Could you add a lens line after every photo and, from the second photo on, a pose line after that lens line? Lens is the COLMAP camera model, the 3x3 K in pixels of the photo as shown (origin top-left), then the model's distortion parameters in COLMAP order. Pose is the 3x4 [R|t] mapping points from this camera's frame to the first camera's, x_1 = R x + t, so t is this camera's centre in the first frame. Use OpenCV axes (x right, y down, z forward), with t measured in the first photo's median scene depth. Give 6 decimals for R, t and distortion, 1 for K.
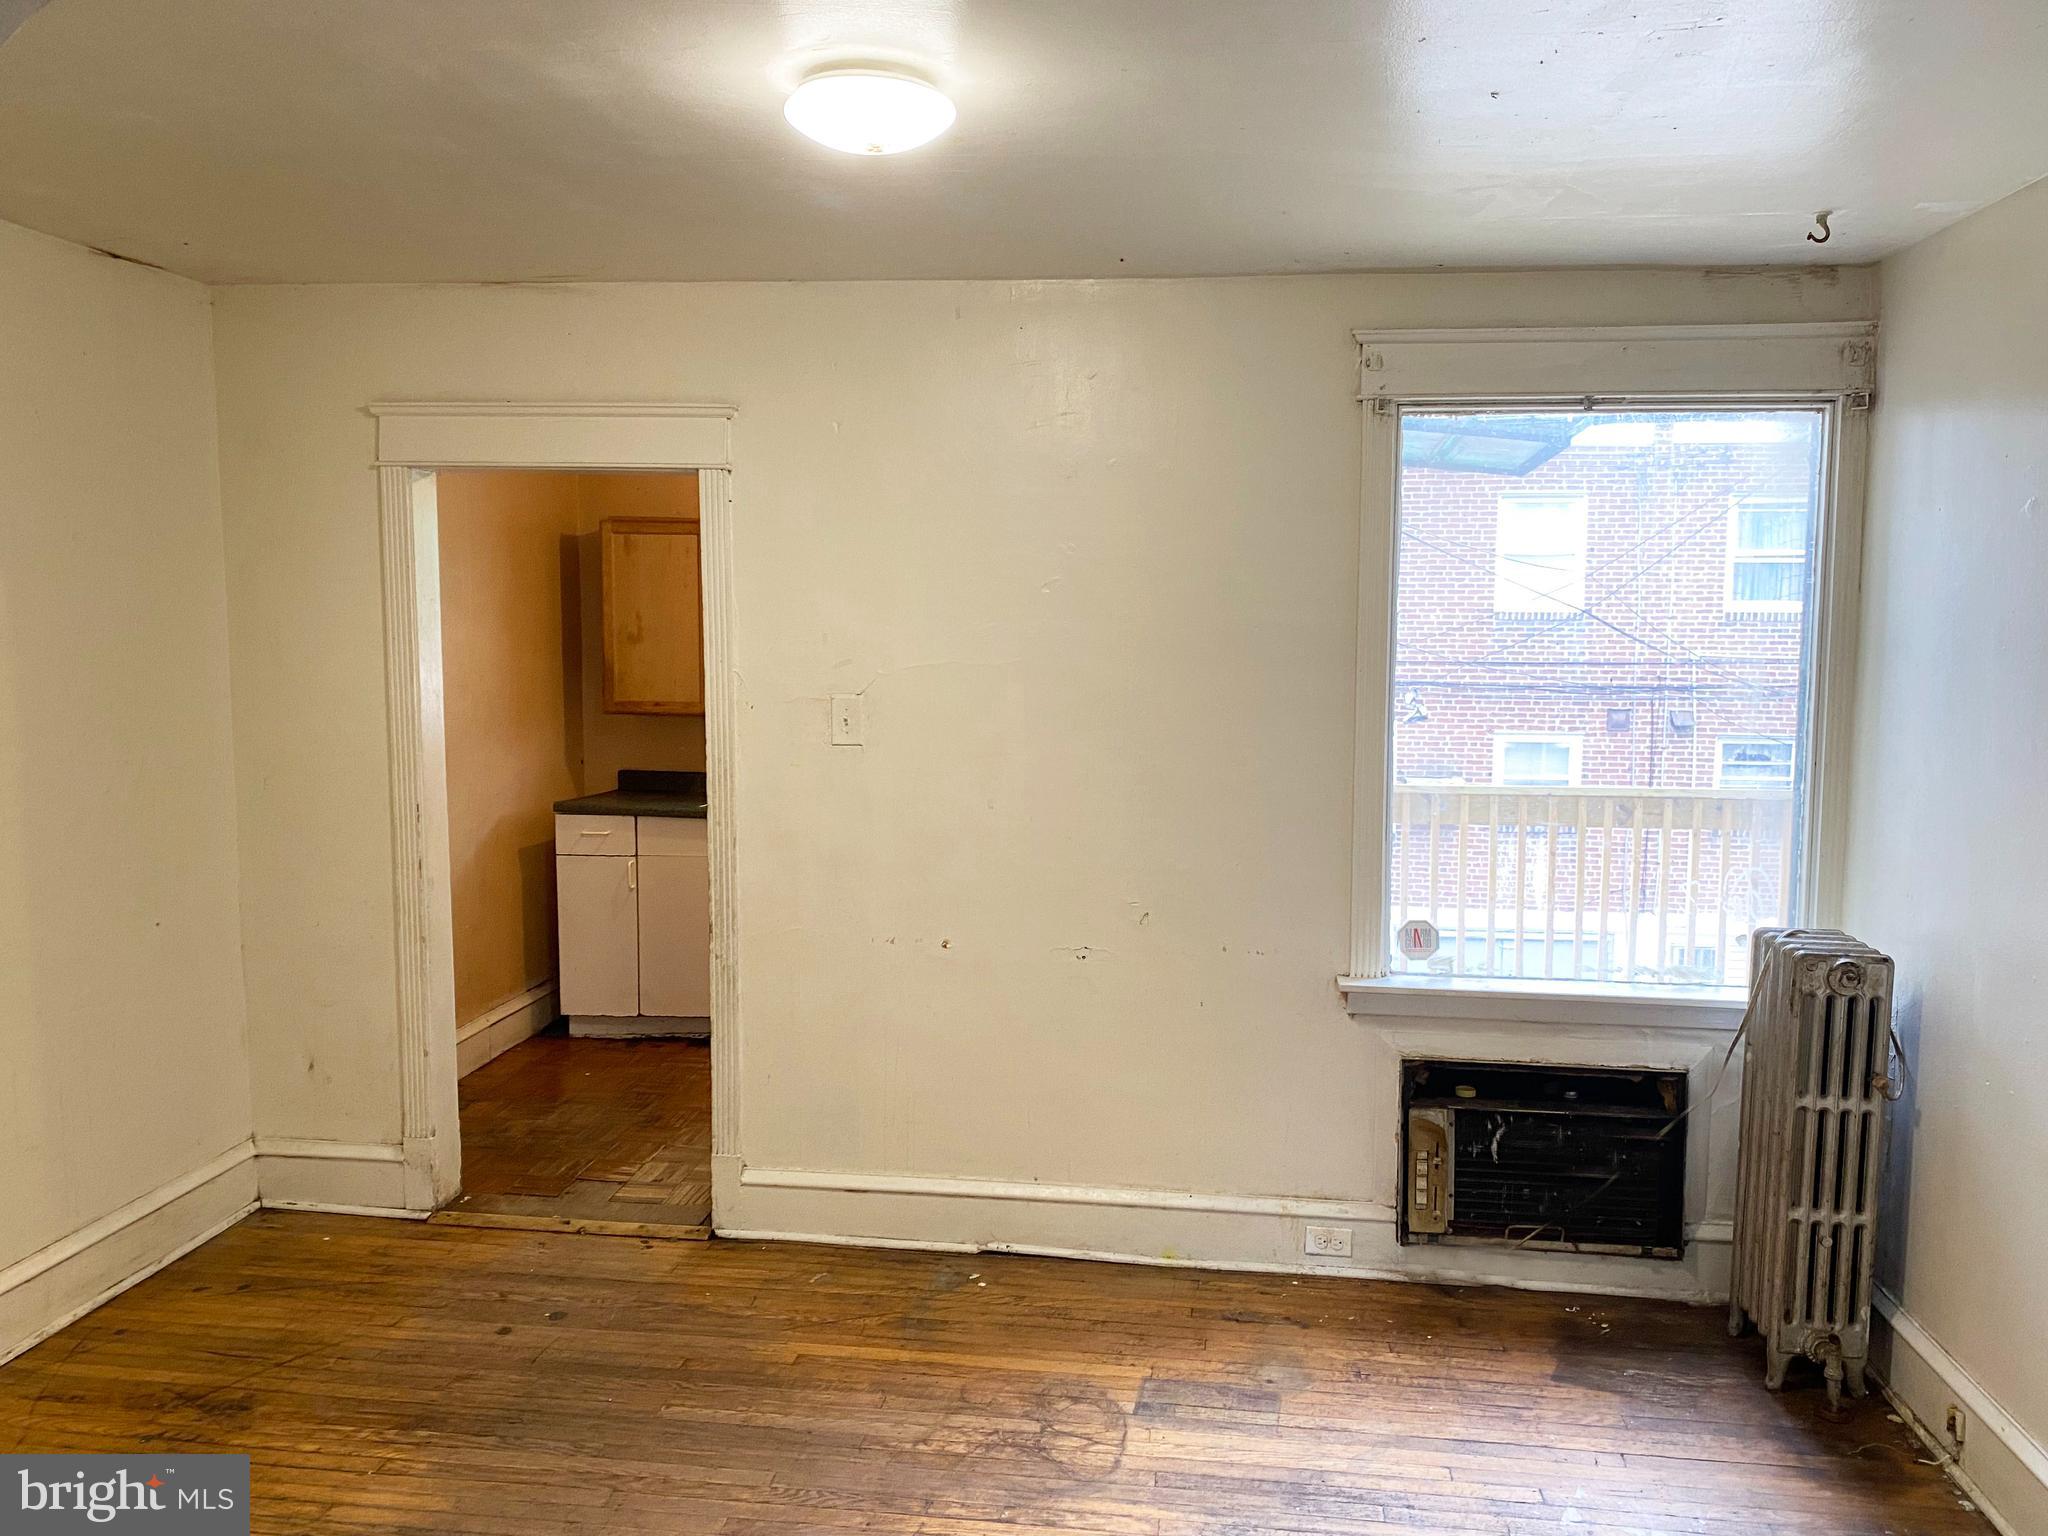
lens RADIAL K [[1563.5, 0, 1026.6], [0, 1563.5, 766.8], [0, 0, 1]] dist [0.006379, 0.001789]
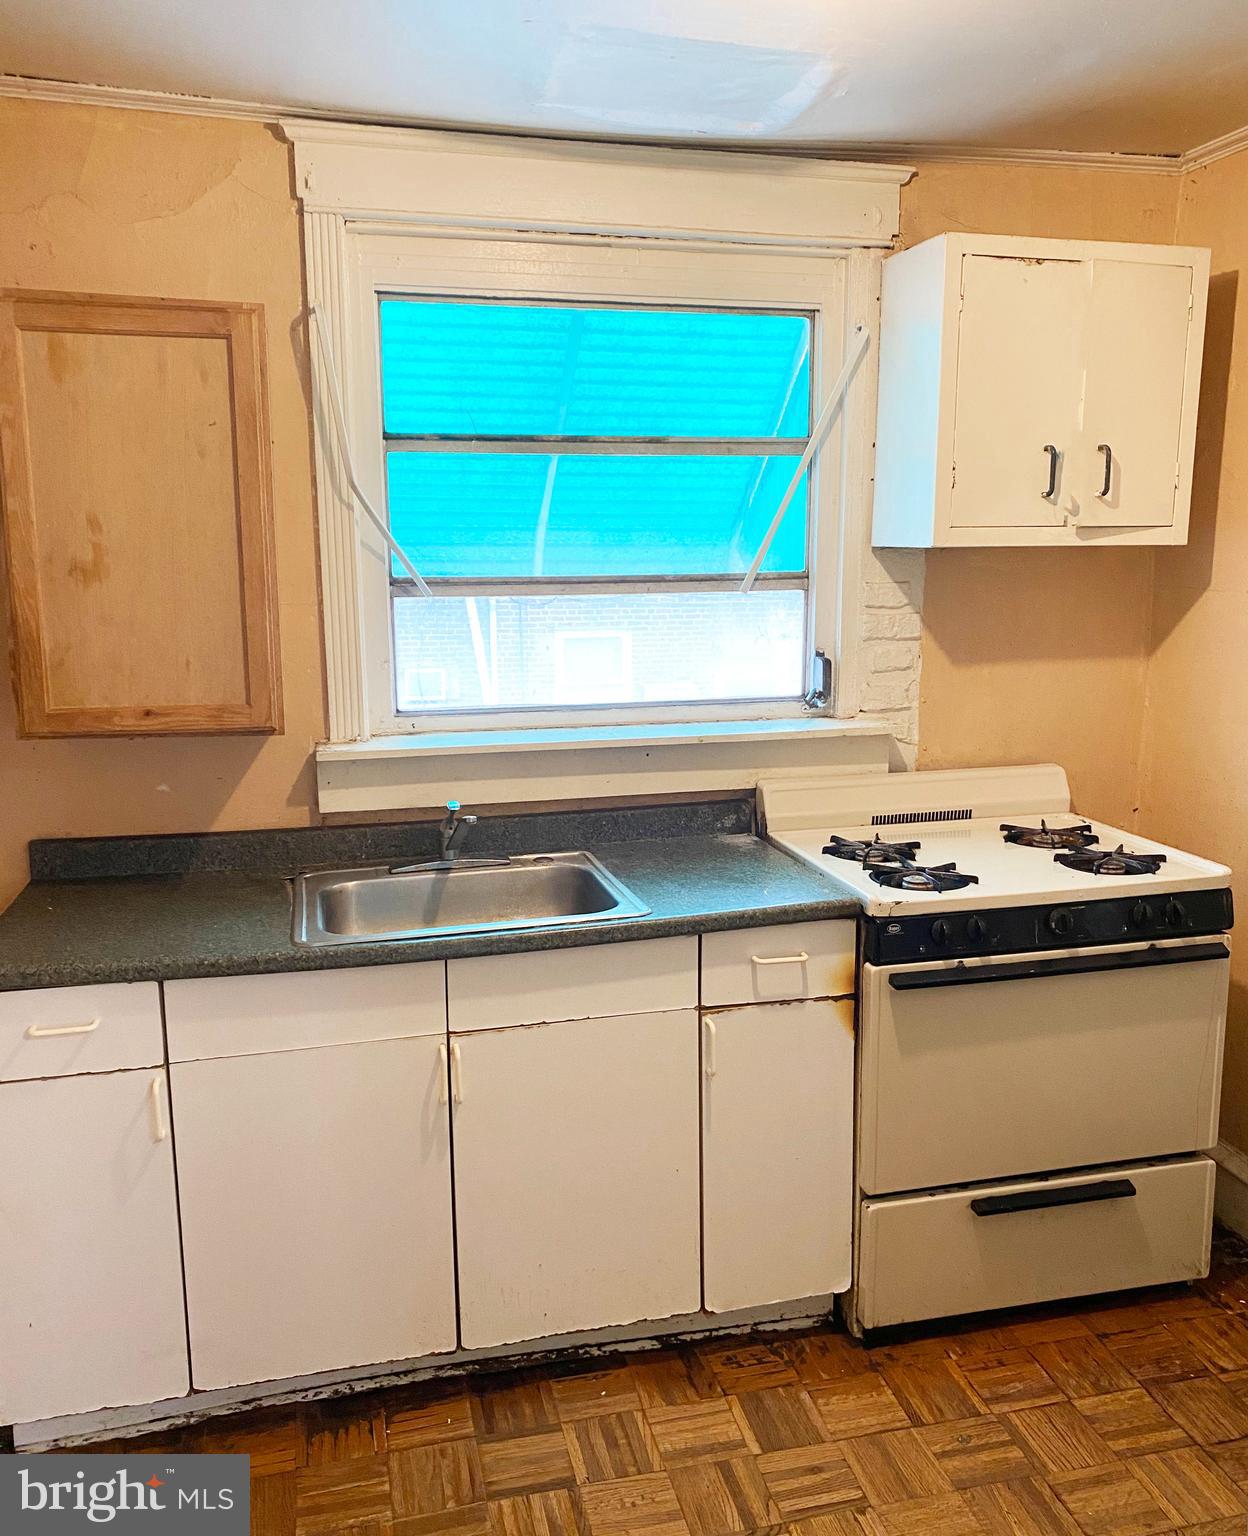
lens RADIAL K [[1181.4, 0, 622.9], [0, 1181.4, 771.3], [0, 0, 1]] dist [-0.010237, -0.001494]
pose [[0.931352, -0.072837, 0.356760, -0.231999], [0.044818, 0.995270, 0.086195, -0.046930], [-0.361350, -0.064288, 0.930211, 0.622238]]
